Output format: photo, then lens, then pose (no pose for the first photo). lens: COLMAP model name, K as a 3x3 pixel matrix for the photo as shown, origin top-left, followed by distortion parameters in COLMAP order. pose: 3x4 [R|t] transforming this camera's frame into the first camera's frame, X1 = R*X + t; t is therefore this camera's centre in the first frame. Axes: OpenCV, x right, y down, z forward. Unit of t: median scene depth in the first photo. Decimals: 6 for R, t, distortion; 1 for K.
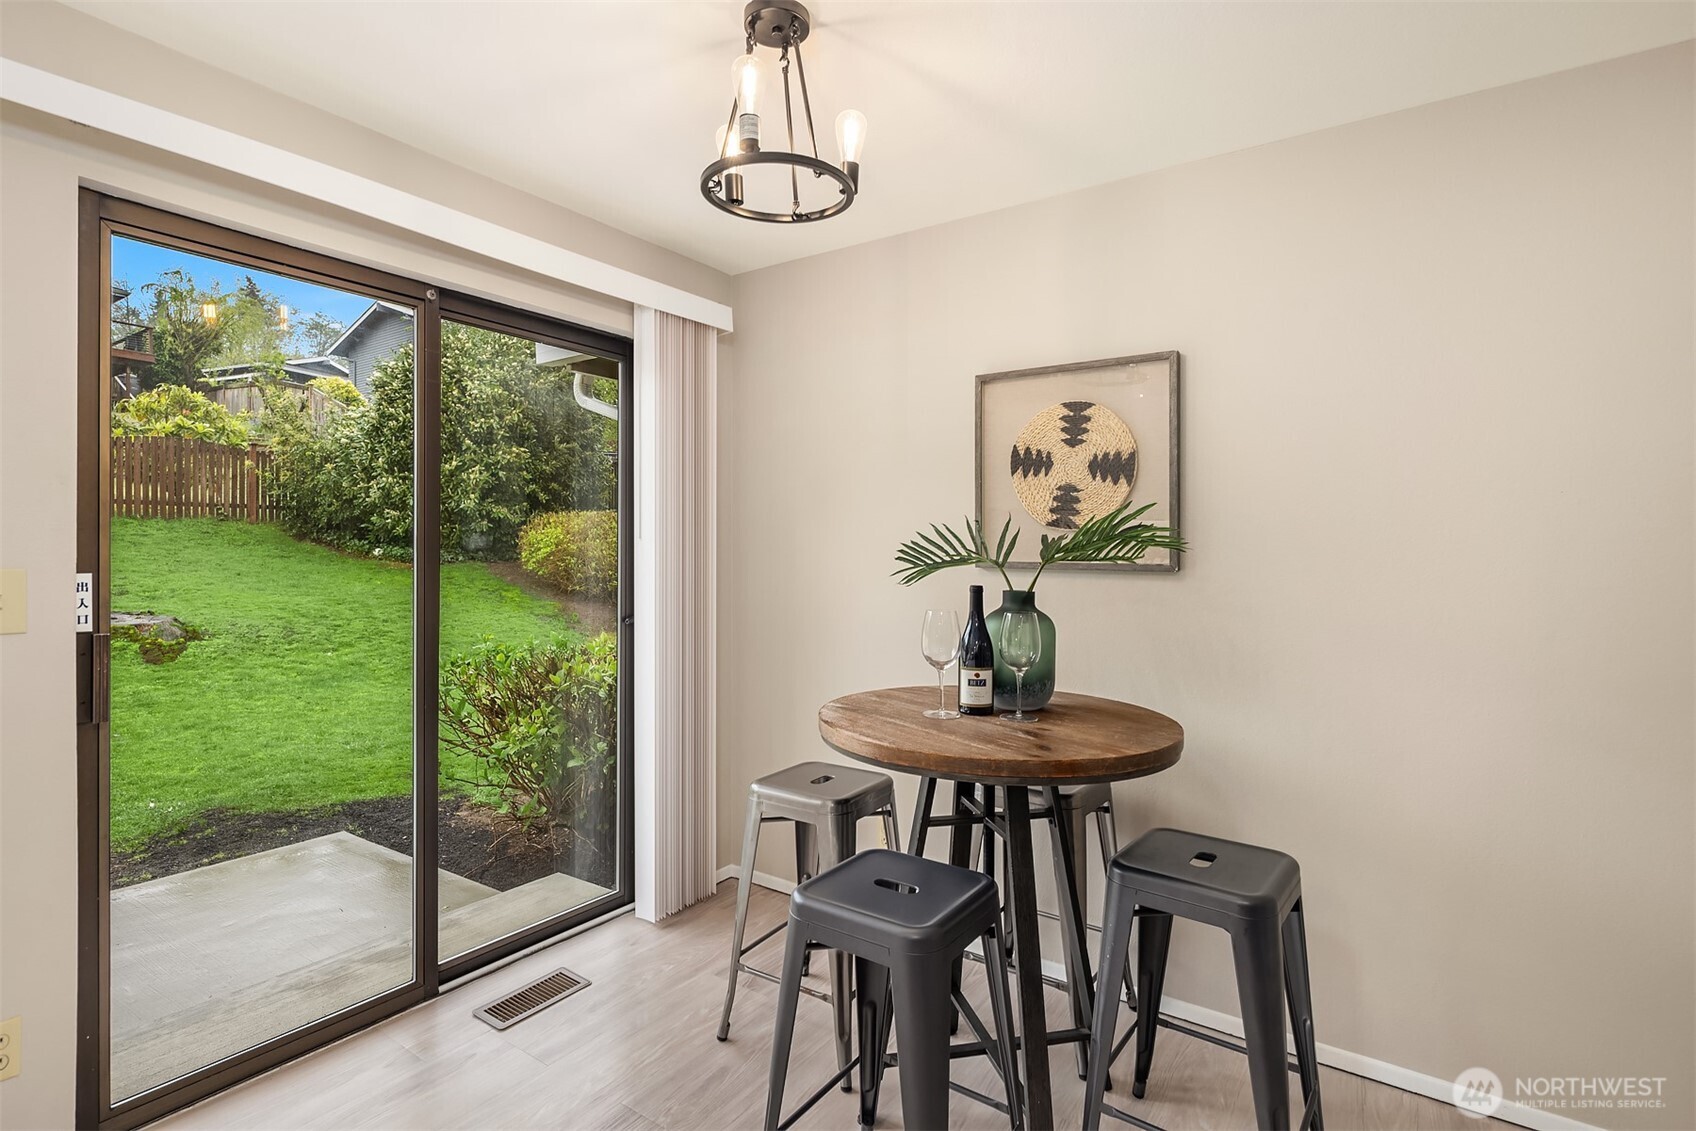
lens RADIAL K [[812.0, 0, 842.4], [0, 812.0, 559.9], [0, 0, 1]] dist [0.003100, 0.000116]
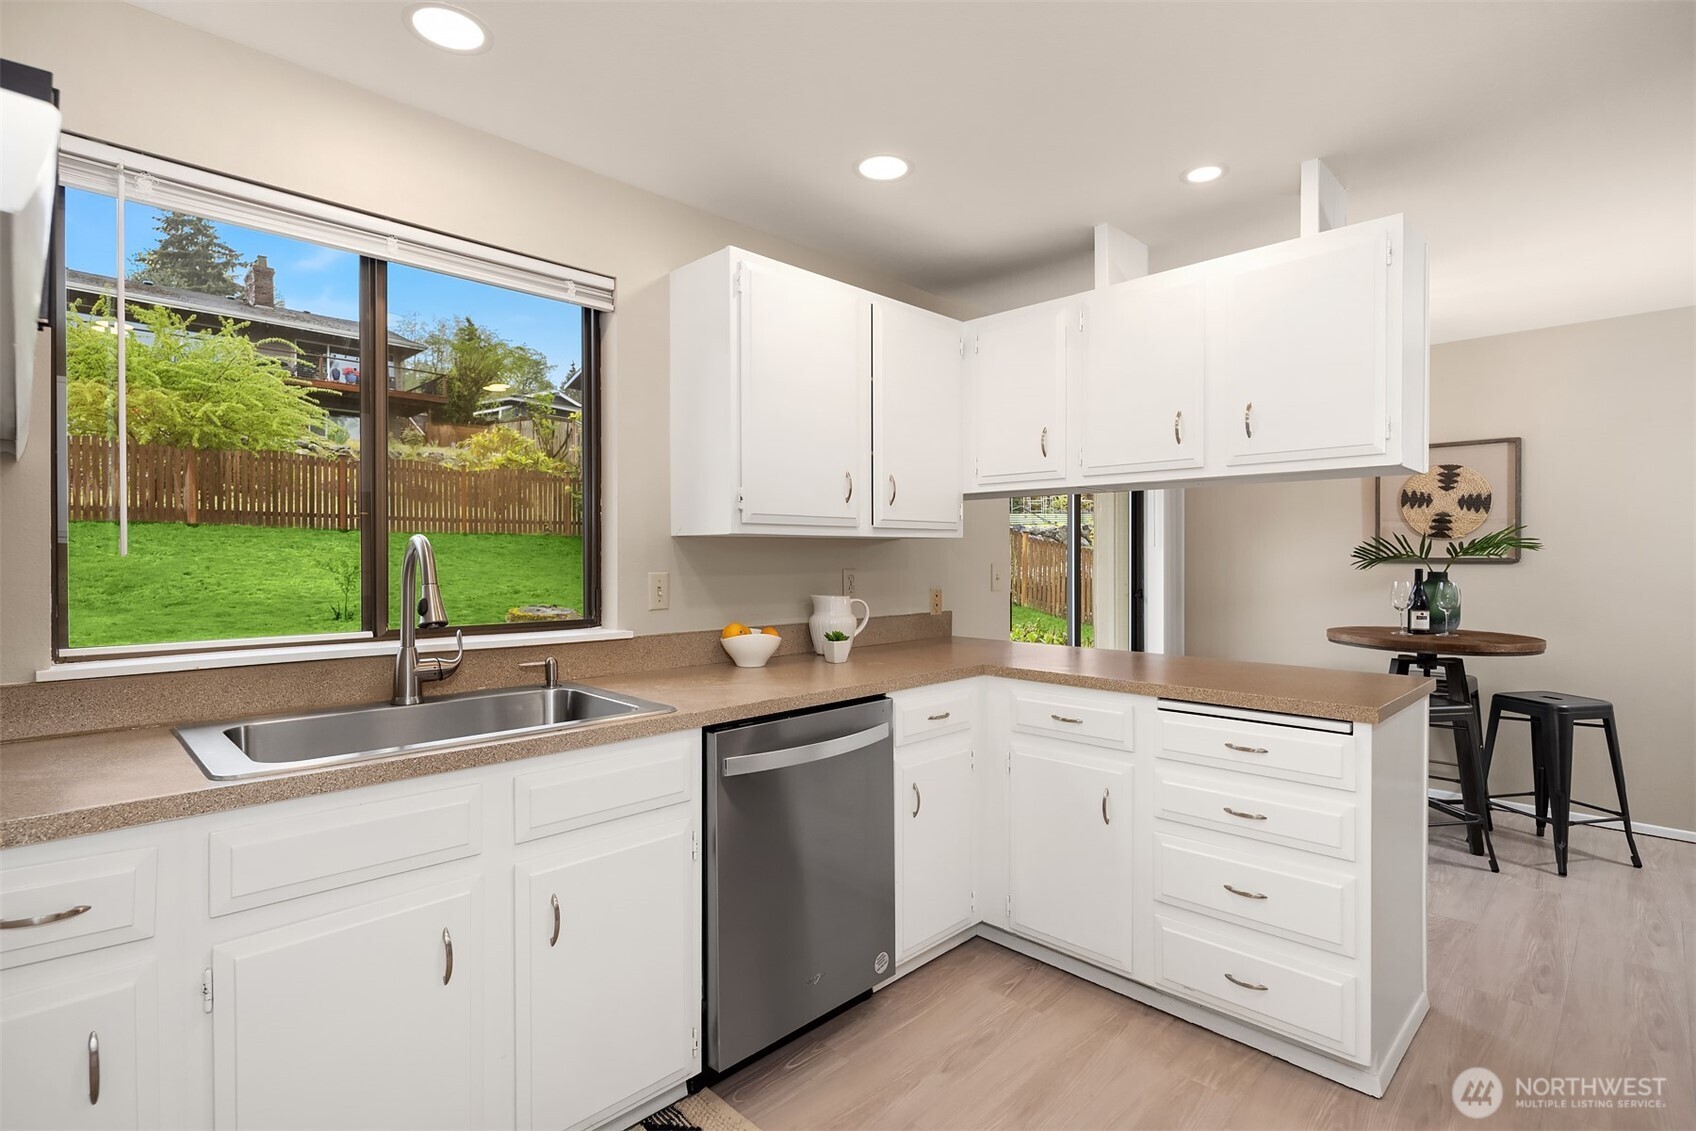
lens RADIAL K [[812.0, 0, 853.4], [0, 812.0, 568.3], [0, 0, 1]] dist [0.003100, 0.000116]
pose [[0.988419, -0.008178, -0.151527, -0.721853], [0.008938, 0.999951, 0.004336, 0.008286], [0.151484, -0.005640, 0.988444, -0.933535]]
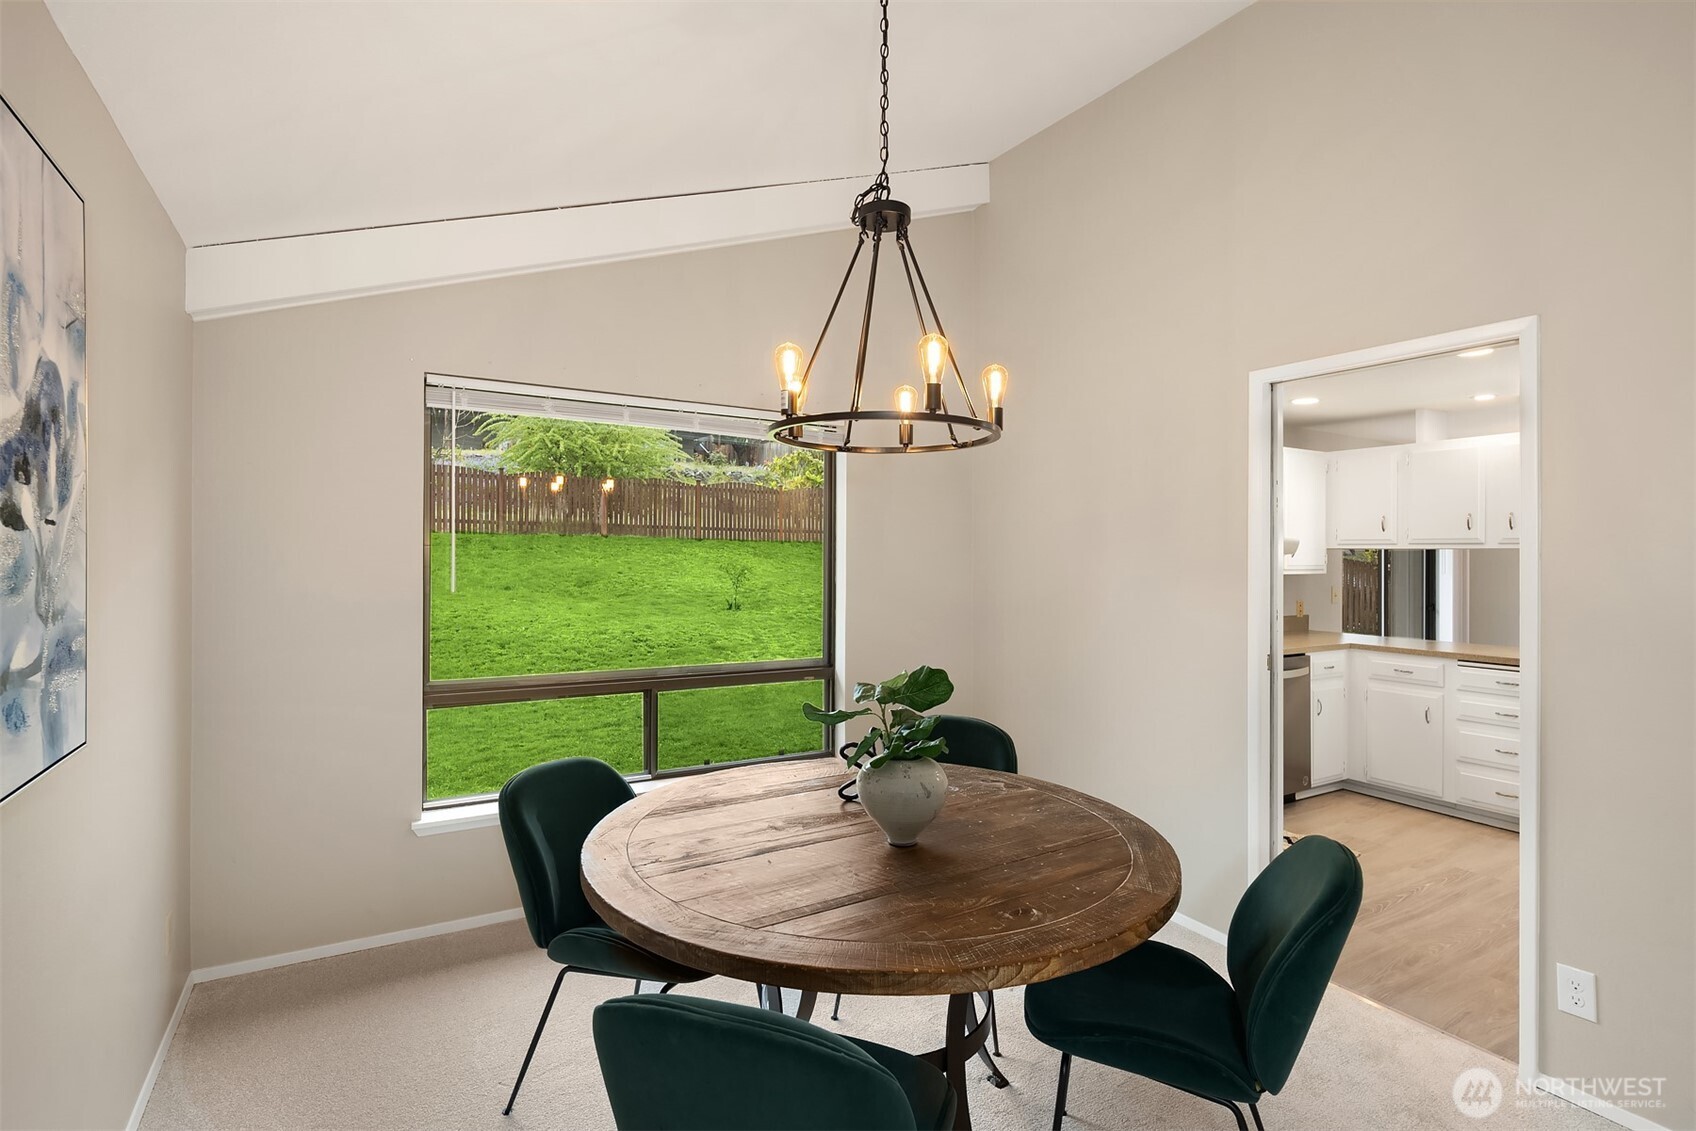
lens RADIAL K [[812.0, 0, 853.2], [0, 812.0, 551.7], [0, 0, 1]] dist [0.003100, 0.000116]
pose [[0.918045, -0.003119, -0.396464, -1.007387], [-0.004011, 0.999845, -0.017155, -0.040942], [0.396456, 0.017340, 0.917890, -2.055881]]
